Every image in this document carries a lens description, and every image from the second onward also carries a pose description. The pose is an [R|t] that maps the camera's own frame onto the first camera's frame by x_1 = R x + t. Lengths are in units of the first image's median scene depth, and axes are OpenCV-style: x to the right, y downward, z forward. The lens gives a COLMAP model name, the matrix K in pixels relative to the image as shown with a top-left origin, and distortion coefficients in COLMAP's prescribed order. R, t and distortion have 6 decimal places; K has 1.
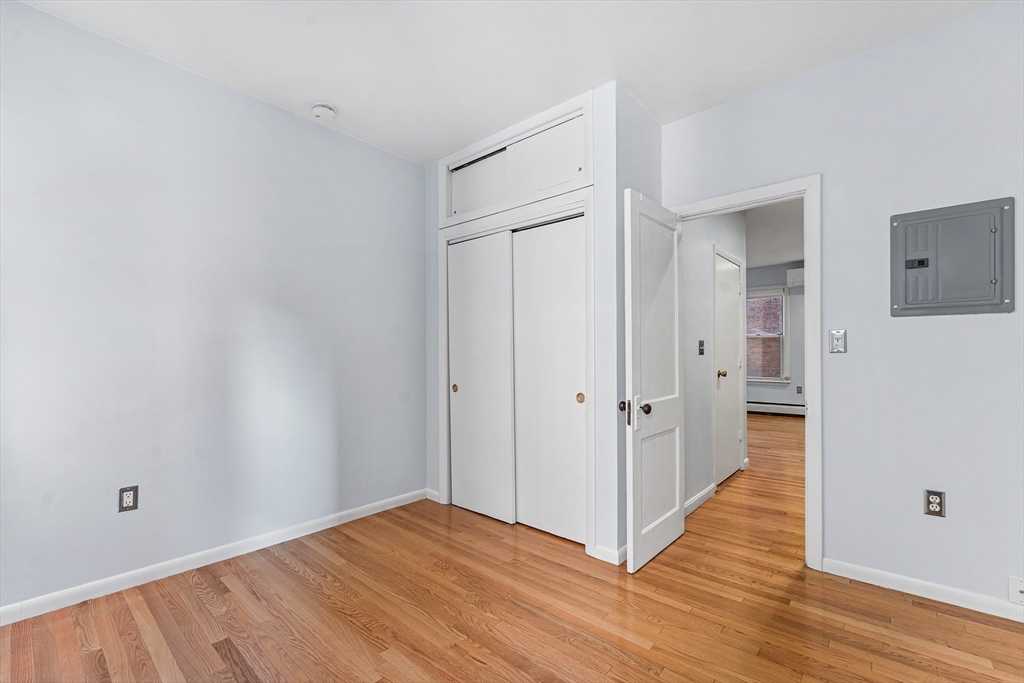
lens RADIAL K [[427.2, 0, 516.2], [0, 427.2, 351.9], [0, 0, 1]] dist [-0.003586, -0.000031]
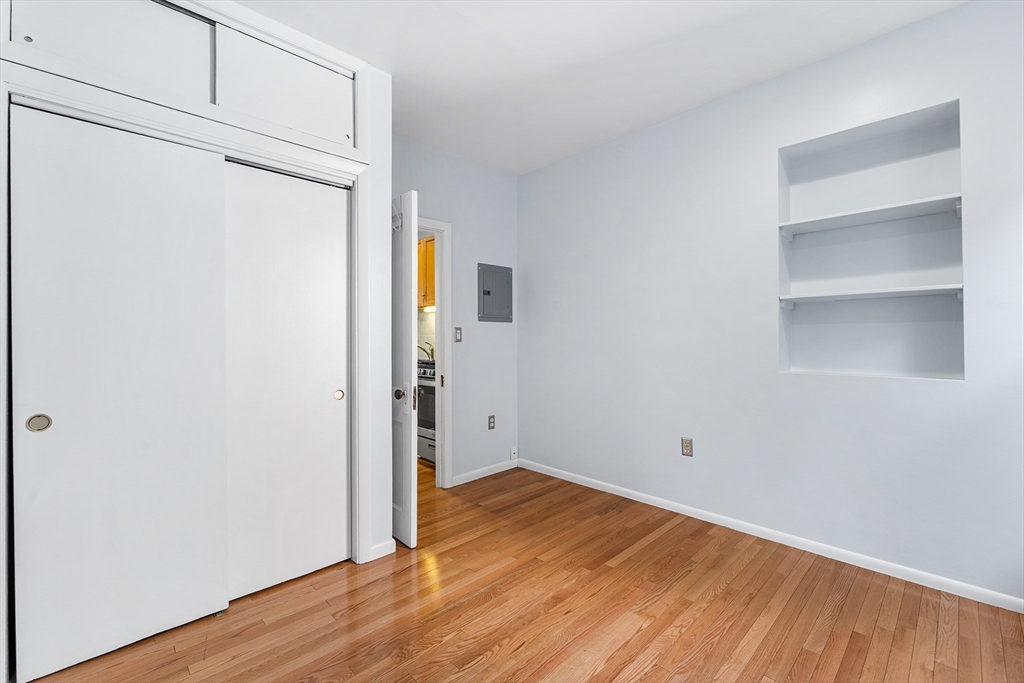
lens RADIAL K [[427.2, 0, 509.2], [0, 427.2, 336.2], [0, 0, 1]] dist [-0.003586, -0.000031]
pose [[0.109155, 0.008837, 0.993985, -0.835792], [0.000276, 0.999960, -0.008920, -0.005906], [-0.994025, 0.001248, 0.109148, 0.687177]]
